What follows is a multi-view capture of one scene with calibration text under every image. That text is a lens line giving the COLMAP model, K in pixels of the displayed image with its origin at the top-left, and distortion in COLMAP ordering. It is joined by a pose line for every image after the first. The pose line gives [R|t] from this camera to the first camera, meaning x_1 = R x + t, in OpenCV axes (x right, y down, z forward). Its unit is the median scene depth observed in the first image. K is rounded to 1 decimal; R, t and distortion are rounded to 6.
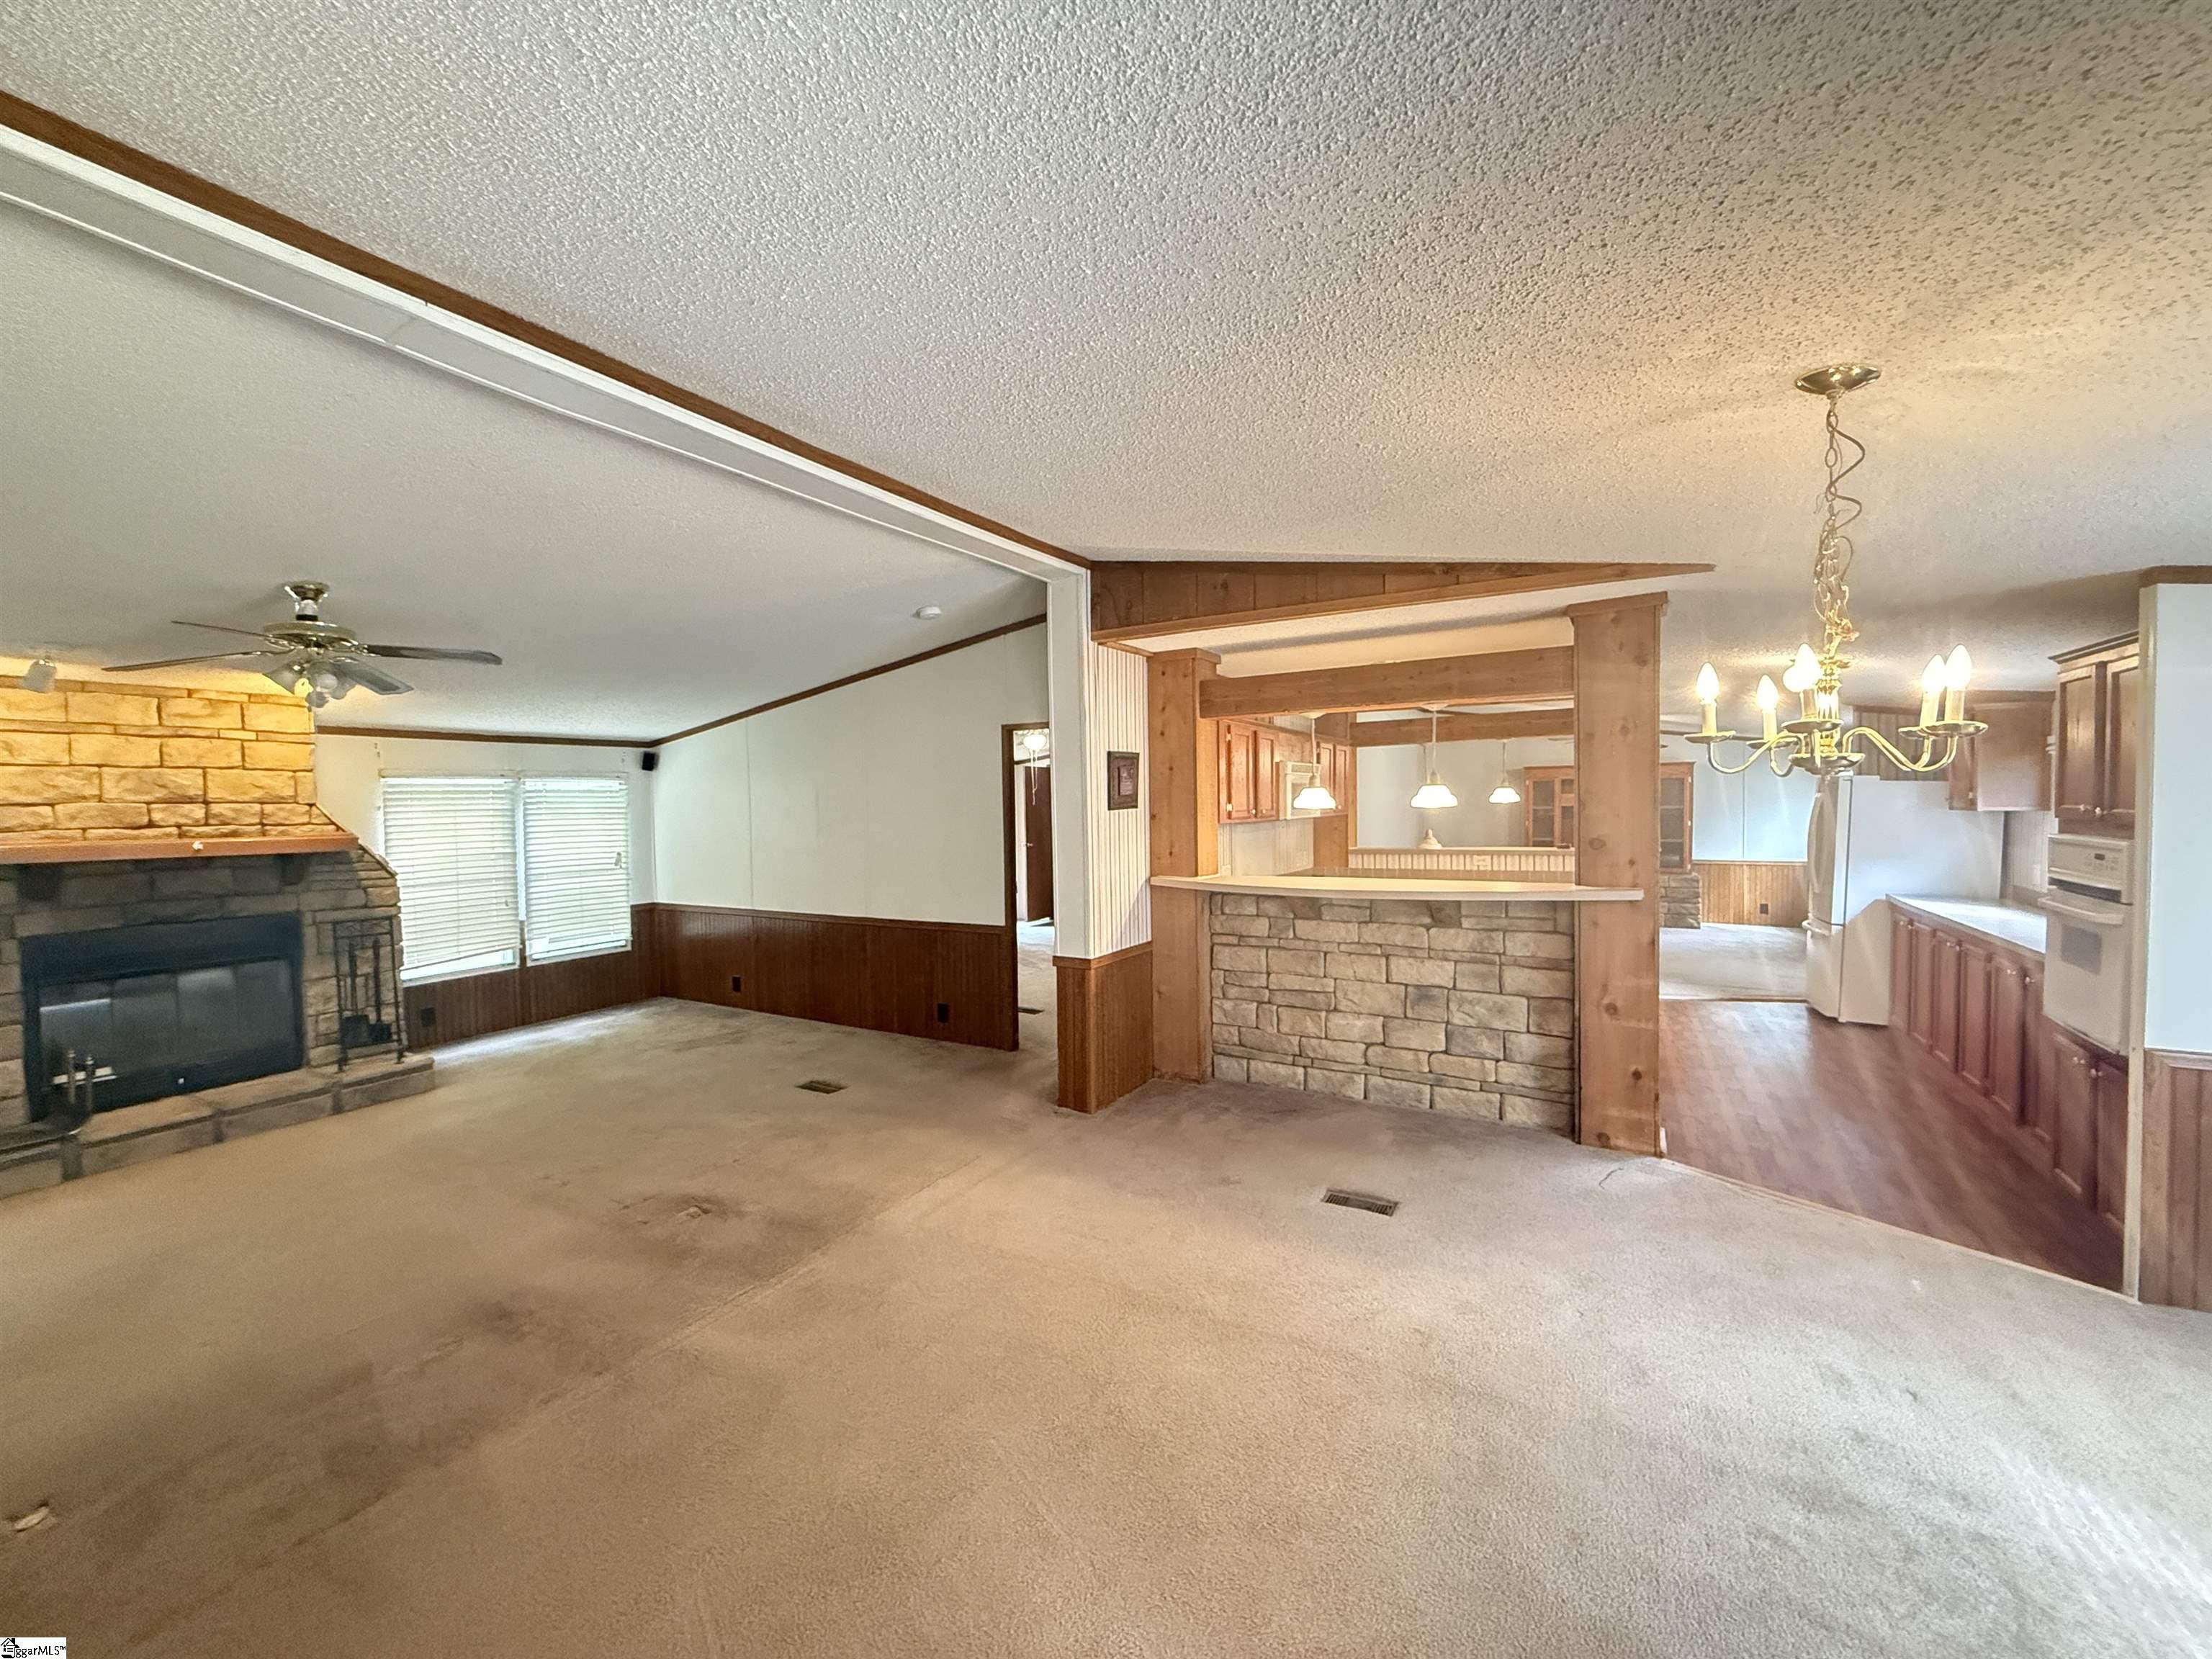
lens RADIAL K [[884.5, 0, 1098.1], [0, 884.5, 824.5], [0, 0, 1]] dist [0.000246, -0.000175]
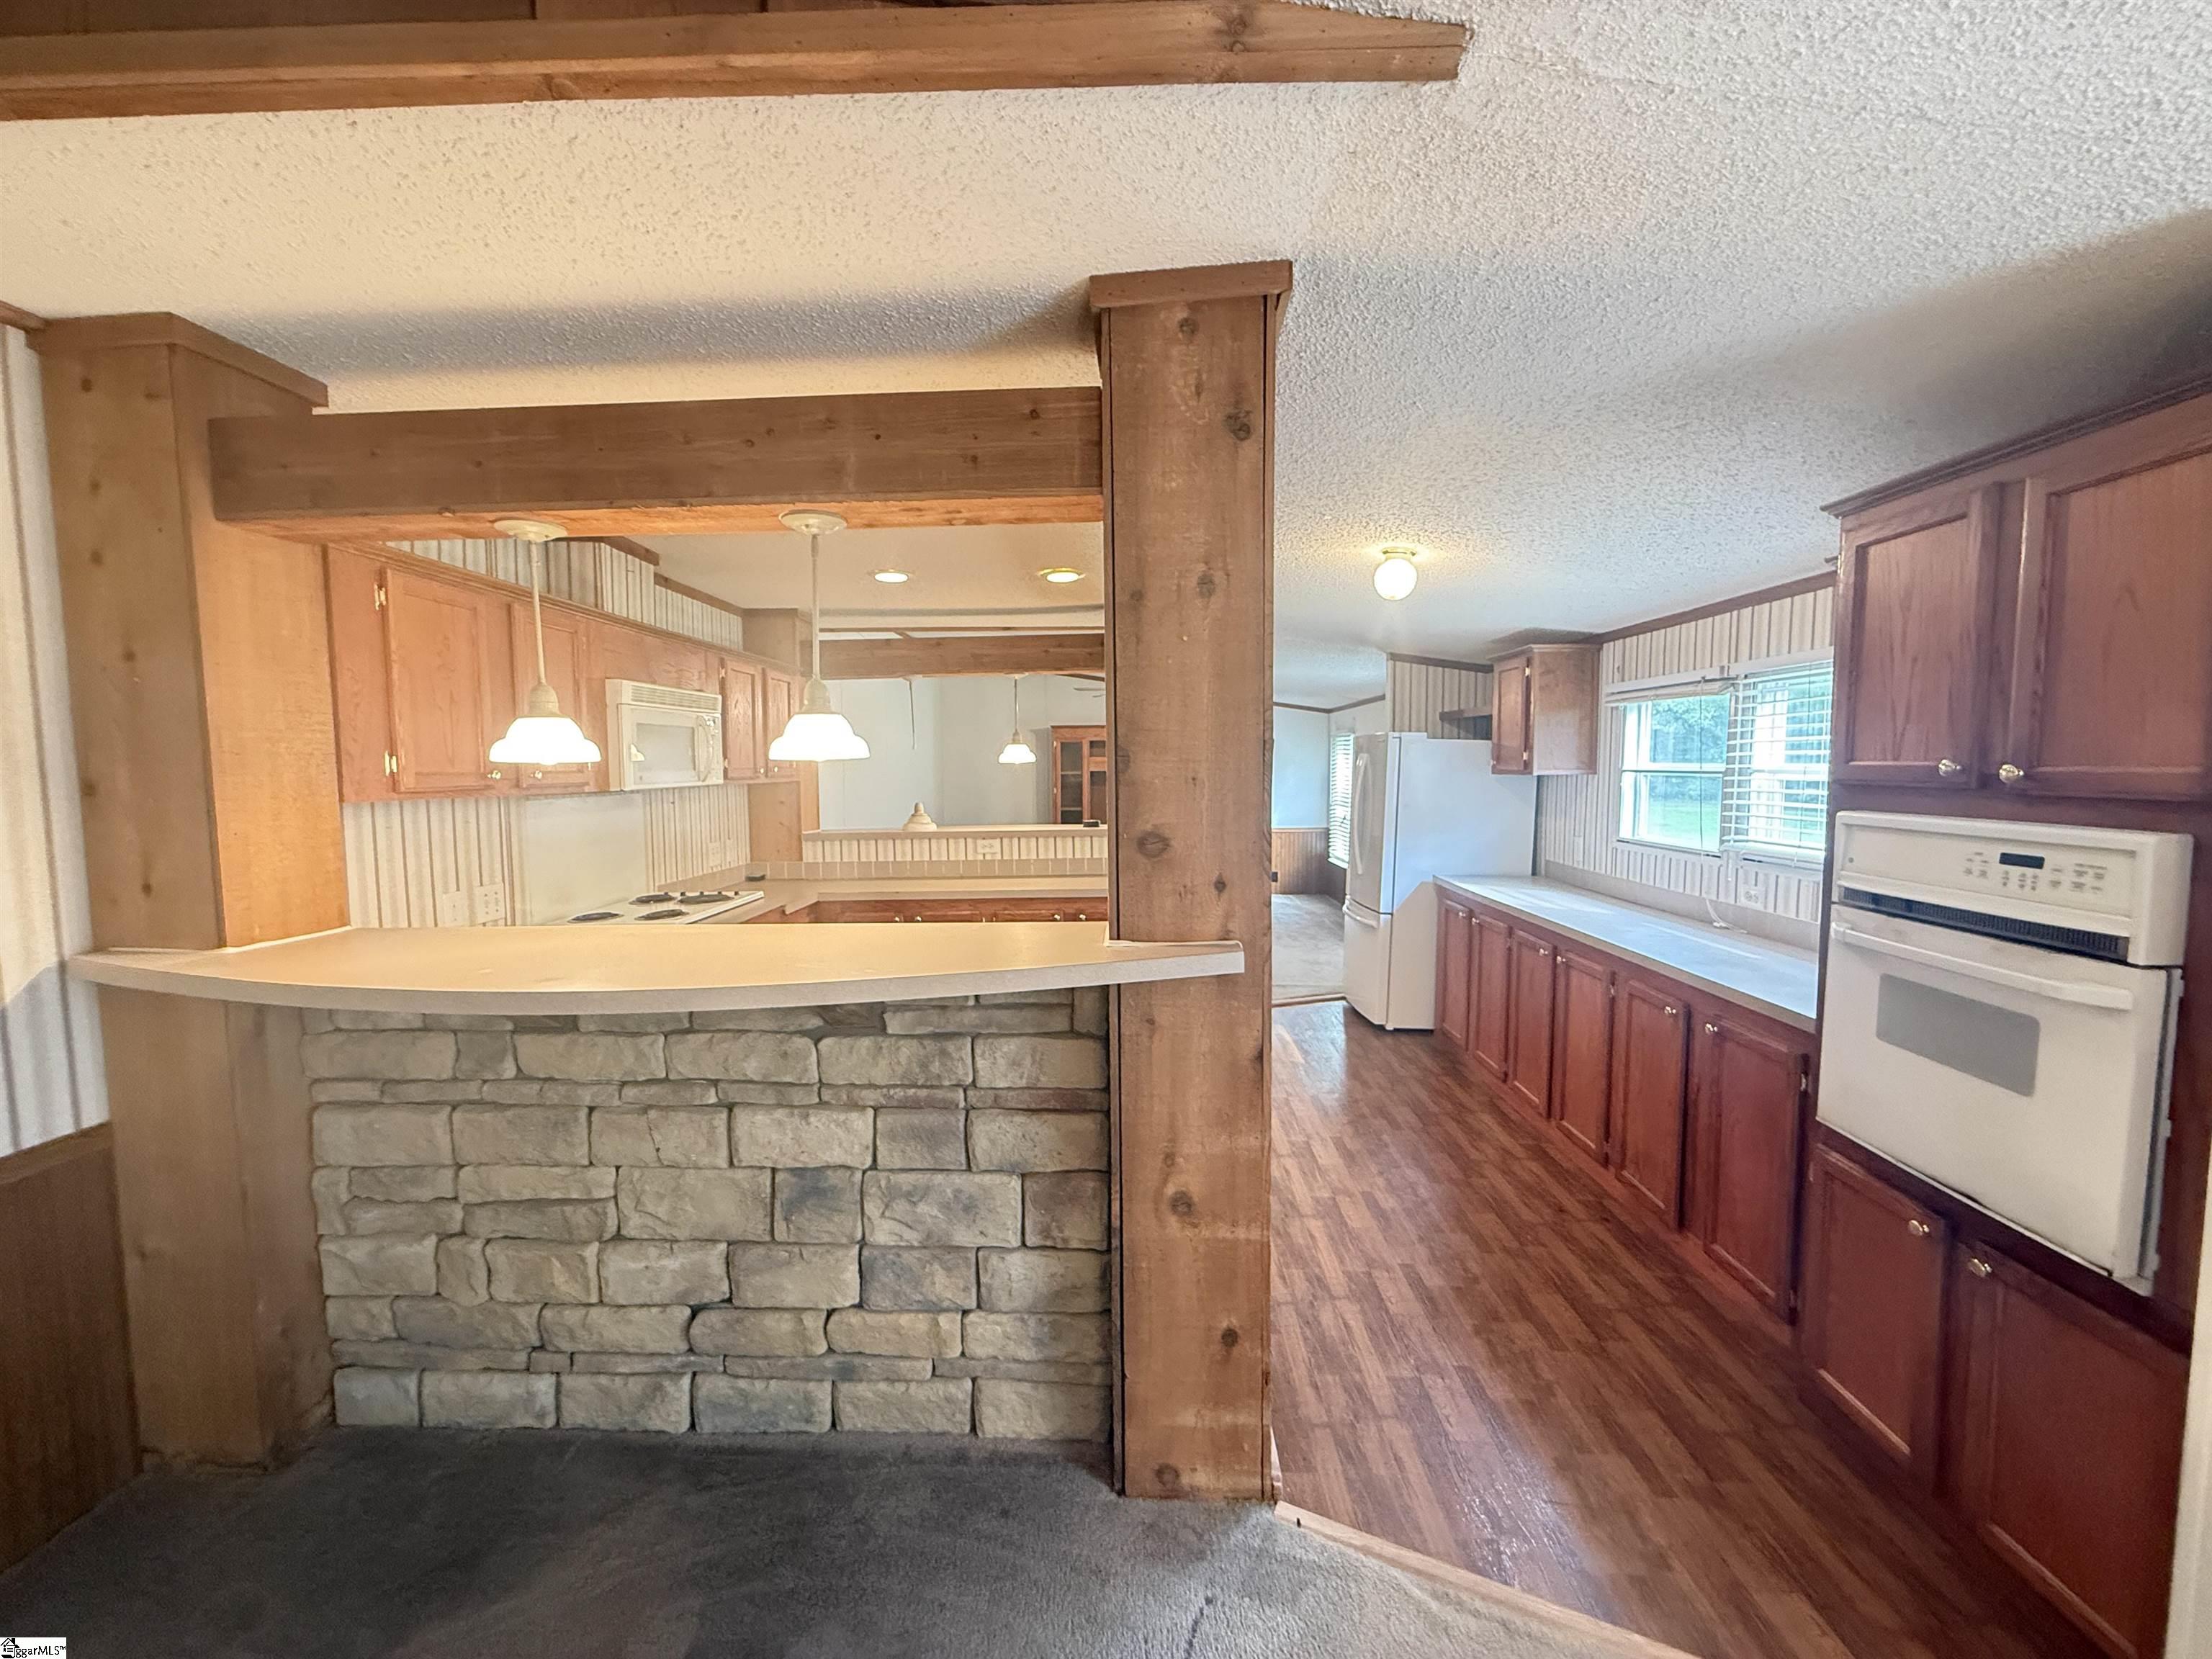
lens RADIAL K [[884.5, 0, 1109.7], [0, 884.5, 826.4], [0, 0, 1]] dist [0.000246, -0.000175]
pose [[0.876328, -0.026690, 0.480975, 0.282725], [0.007910, 0.999127, 0.041032, -0.004948], [-0.481650, -0.032153, 0.875774, 0.530014]]
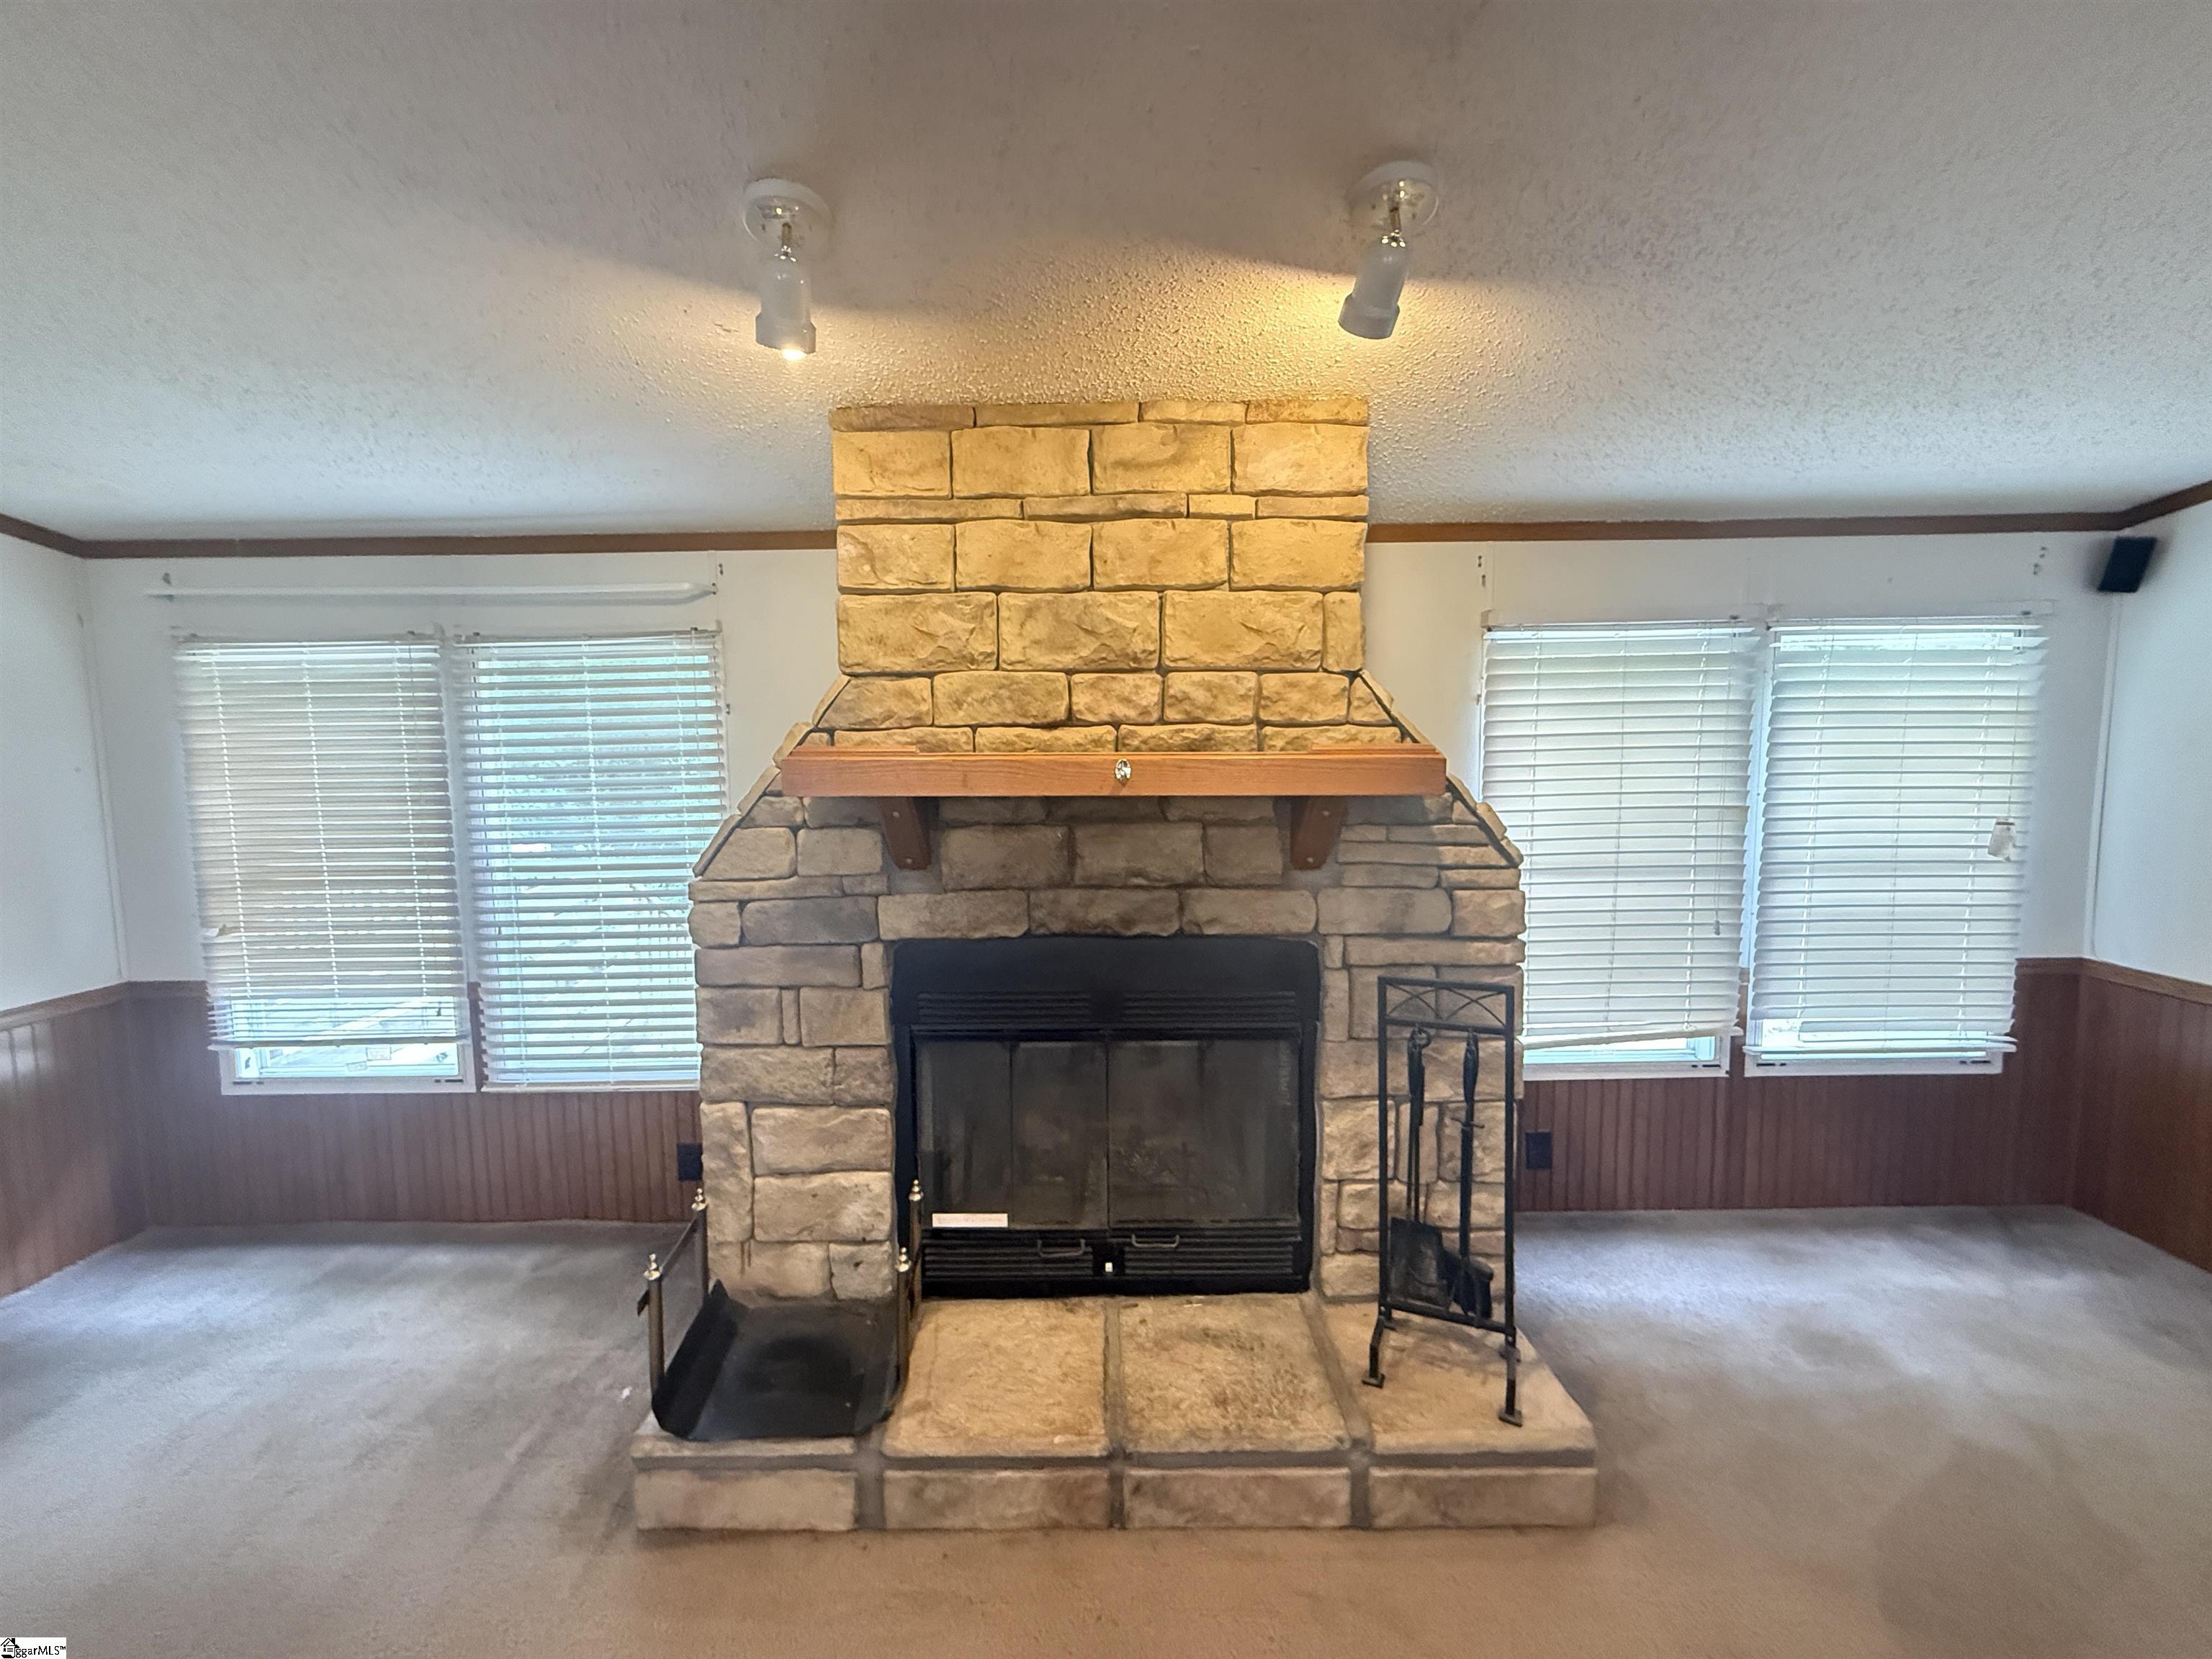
lens RADIAL K [[884.5, 0, 1090.2], [0, 884.5, 831.5], [0, 0, 1]] dist [0.000246, -0.000175]
pose [[0.495501, 0.090635, -0.863866, -0.650299], [-0.018788, 0.995427, 0.093662, 0.014518], [0.868404, -0.030179, 0.494938, 0.759618]]
